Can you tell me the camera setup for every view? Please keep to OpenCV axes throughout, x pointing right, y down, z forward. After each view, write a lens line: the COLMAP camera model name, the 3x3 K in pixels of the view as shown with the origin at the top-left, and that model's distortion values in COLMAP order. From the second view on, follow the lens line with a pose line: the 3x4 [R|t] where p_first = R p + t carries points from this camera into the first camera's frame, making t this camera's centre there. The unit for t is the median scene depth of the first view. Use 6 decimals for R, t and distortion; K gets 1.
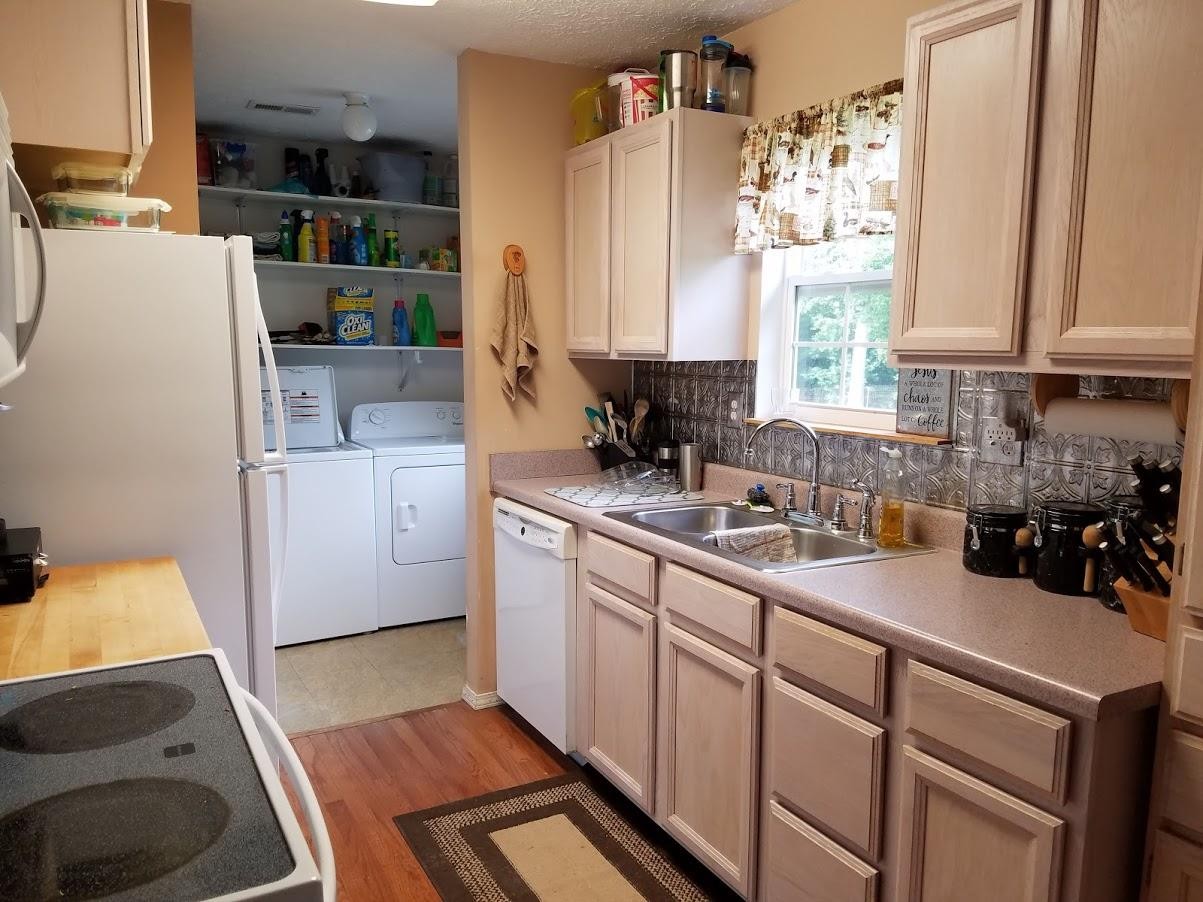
lens RADIAL K [[933.2, 0, 640.1], [0, 933.2, 467.3], [0, 0, 1]] dist [0.110502, -0.000120]
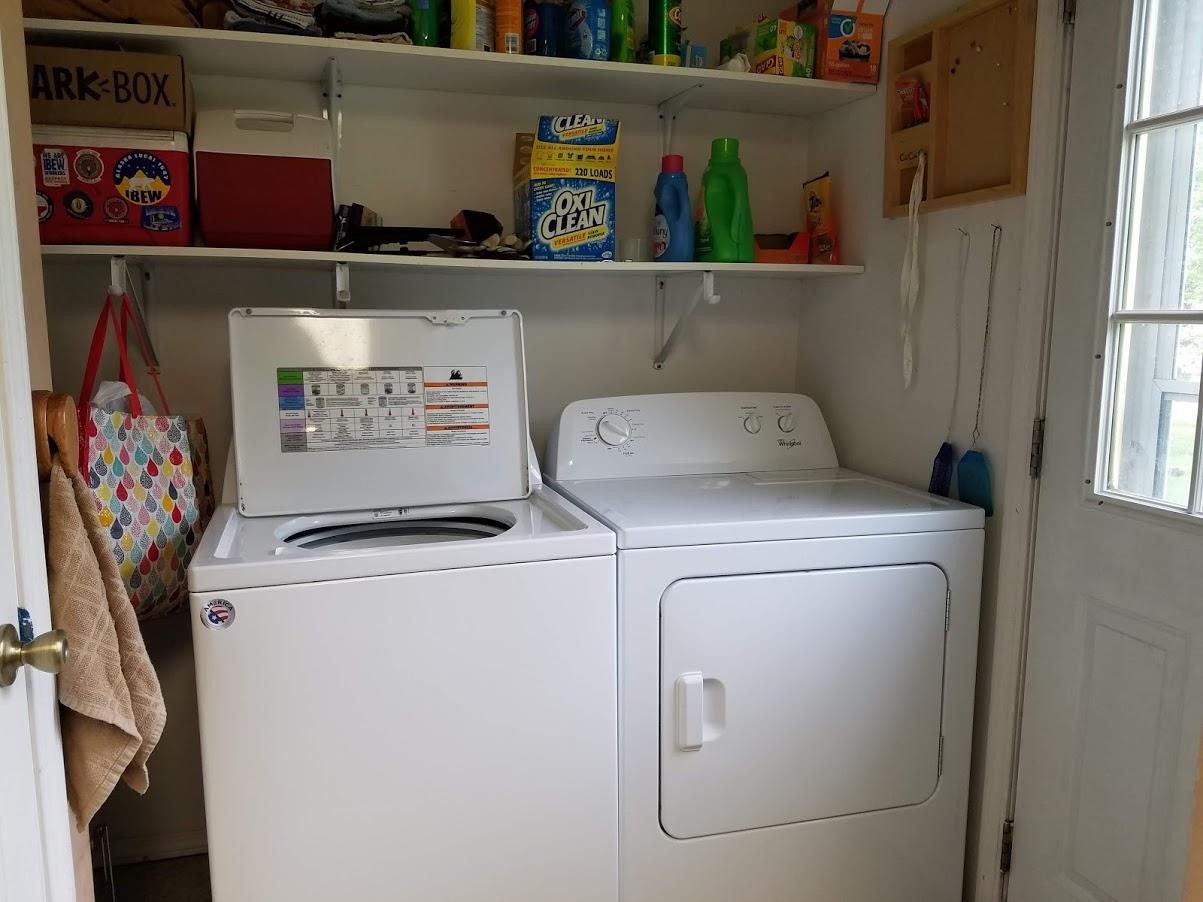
lens RADIAL K [[995.1, 0, 597.4], [0, 995.1, 450.4], [0, 0, 1]] dist [0.020167, -0.017188]
pose [[0.970890, 0.024359, -0.238286, -0.184609], [-0.023500, 0.999703, 0.006446, -0.048041], [0.238372, -0.000659, 0.971174, 0.575980]]
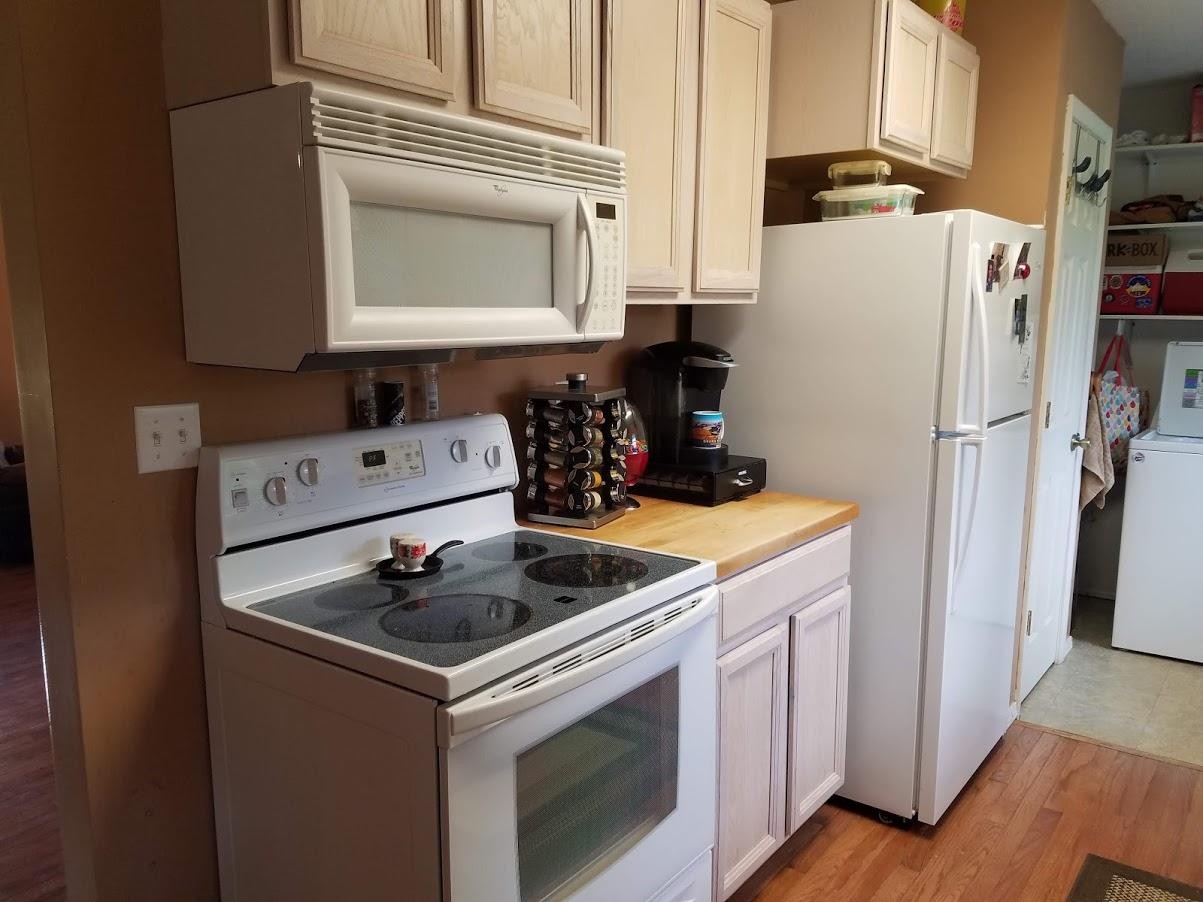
lens RADIAL K [[995.1, 0, 585.4], [0, 995.1, 485.6], [0, 0, 1]] dist [0.020167, -0.017188]
pose [[0.401250, 0.158548, -0.902143, 0.191568], [-0.126268, 0.985077, 0.116963, -0.010727], [0.907224, 0.066981, 0.415281, 0.095065]]
